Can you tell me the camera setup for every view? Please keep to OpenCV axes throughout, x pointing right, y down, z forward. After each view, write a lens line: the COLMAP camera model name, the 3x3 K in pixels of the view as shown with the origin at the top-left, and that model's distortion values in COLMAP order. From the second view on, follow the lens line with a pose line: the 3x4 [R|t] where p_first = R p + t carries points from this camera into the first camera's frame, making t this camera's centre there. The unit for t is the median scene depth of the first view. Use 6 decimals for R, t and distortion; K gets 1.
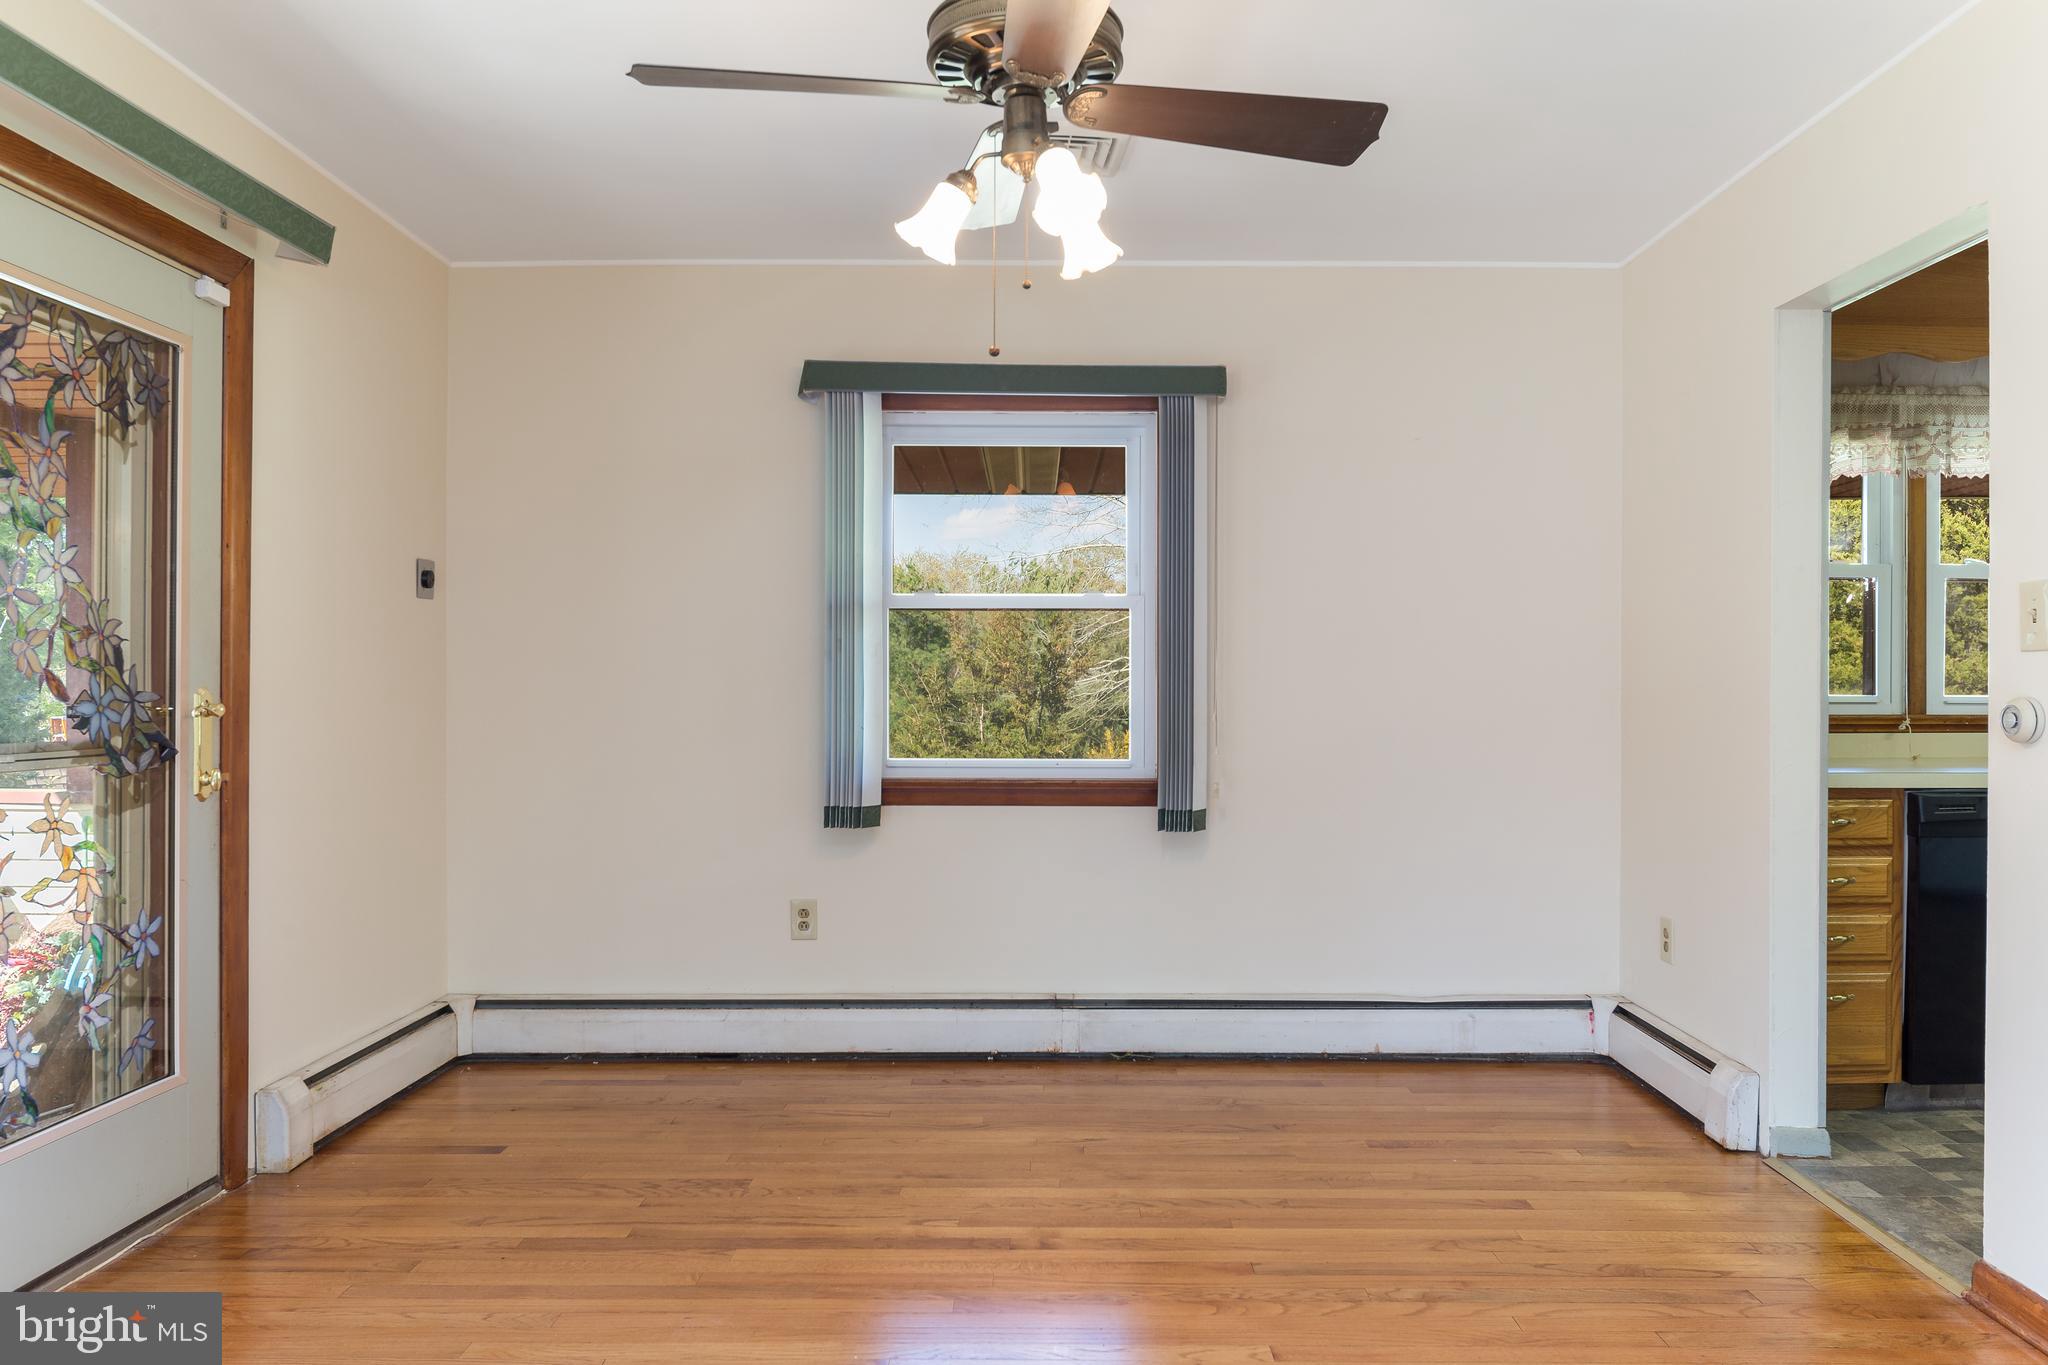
lens RADIAL K [[1333.2, 0, 1024.0], [0, 1333.2, 682.5], [0, 0, 1]] dist [0.007651, -0.032965]
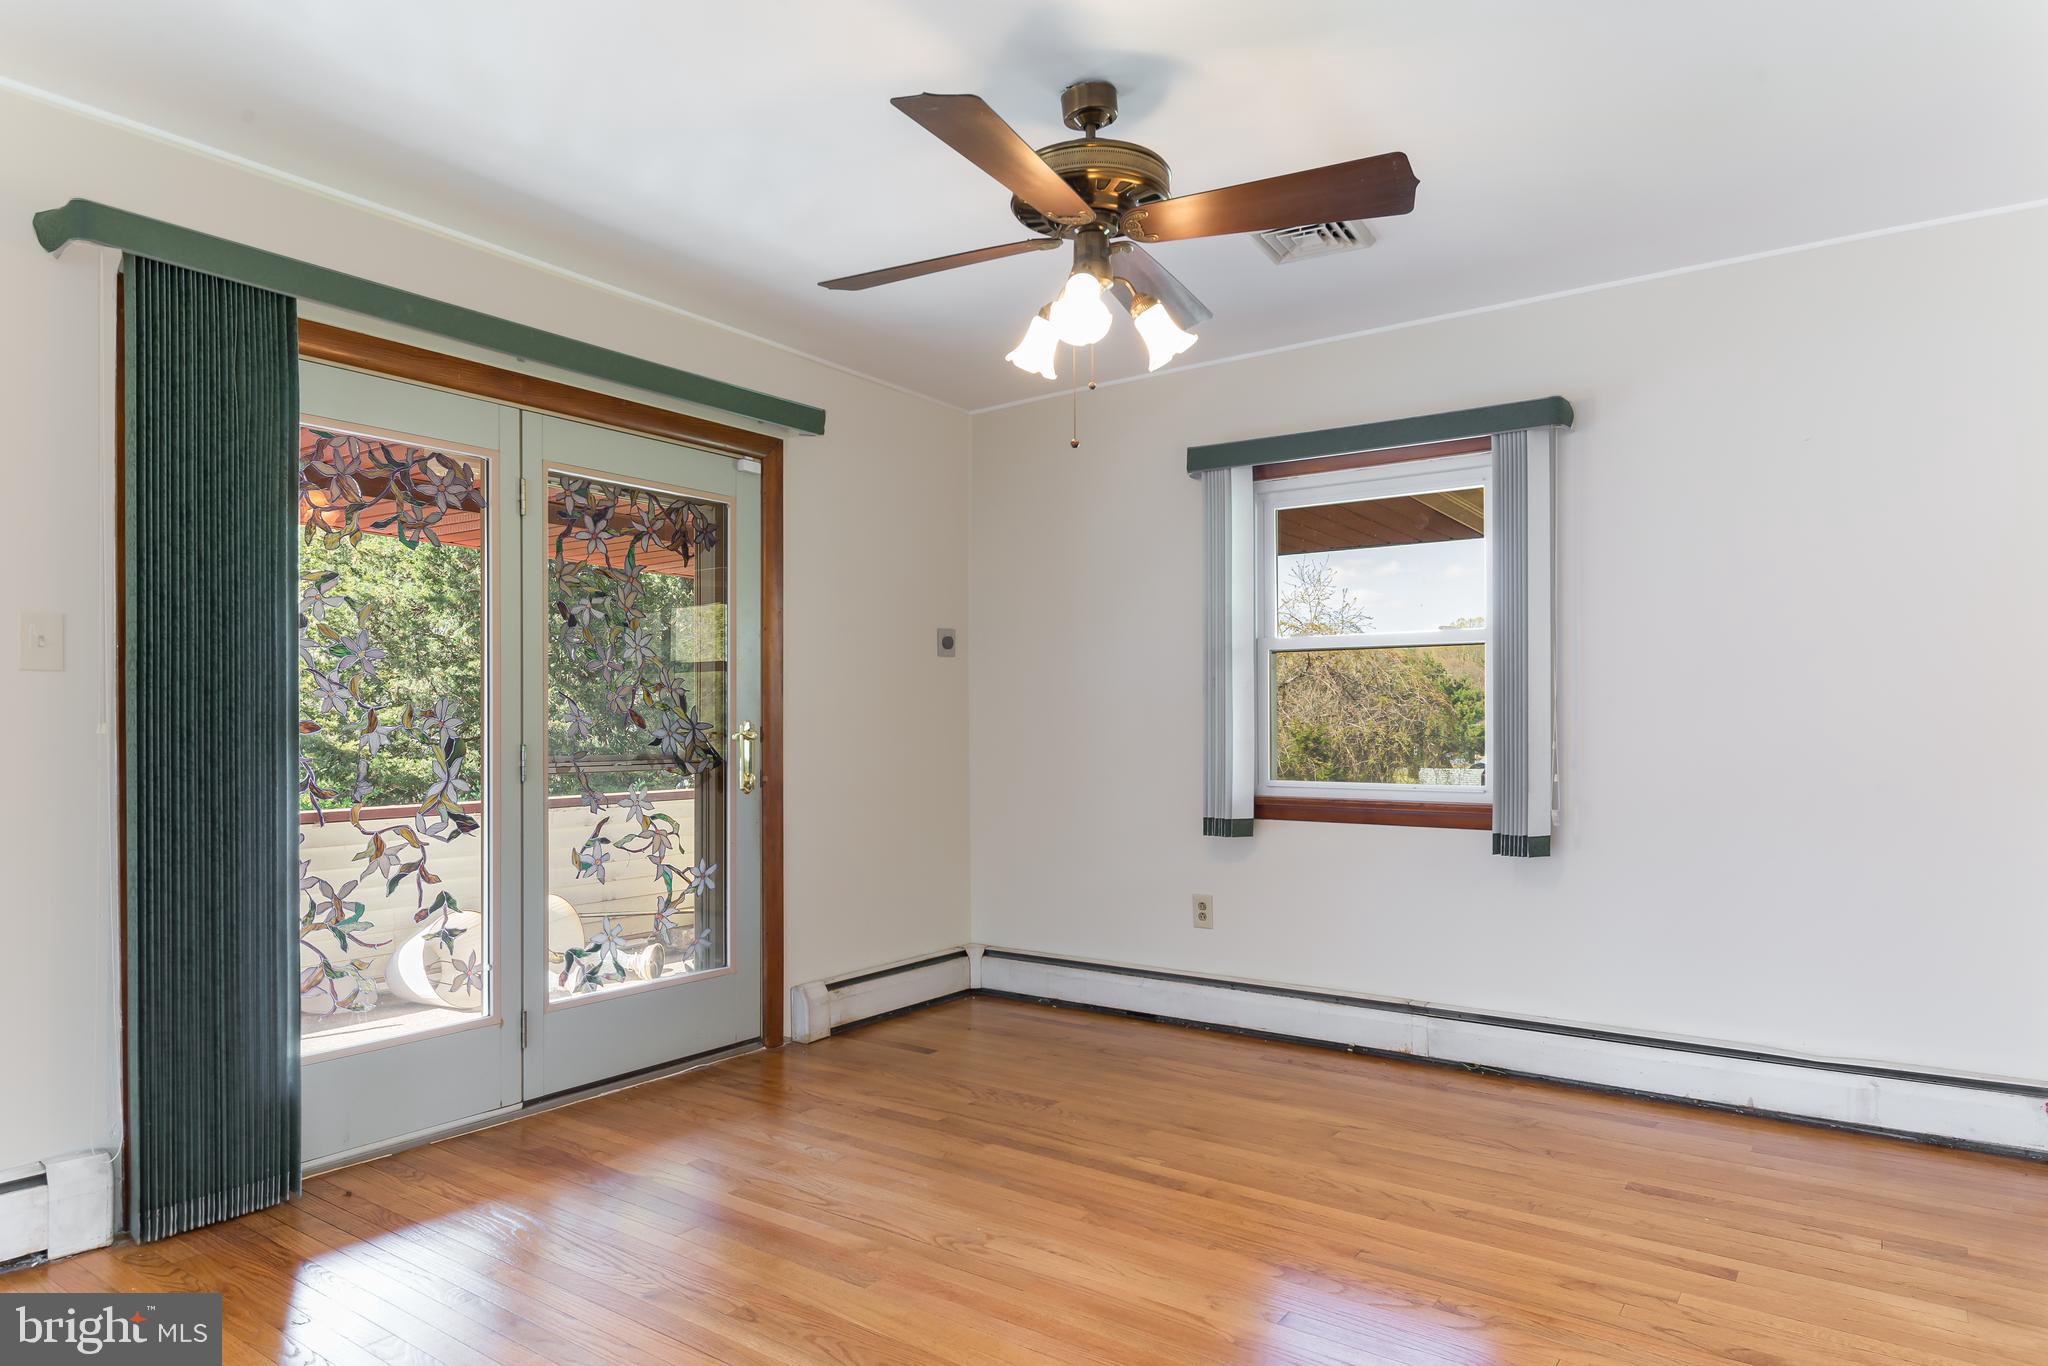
lens RADIAL K [[1154.5, 0, 1027.7], [0, 1154.5, 715.8], [0, 0, 1]] dist [-0.000140, -0.014407]
pose [[0.823909, -0.008155, -0.566664, 0.377653], [0.006690, 0.999967, -0.004665, 0.006095], [0.566683, 0.000053, 0.823936, 0.064695]]
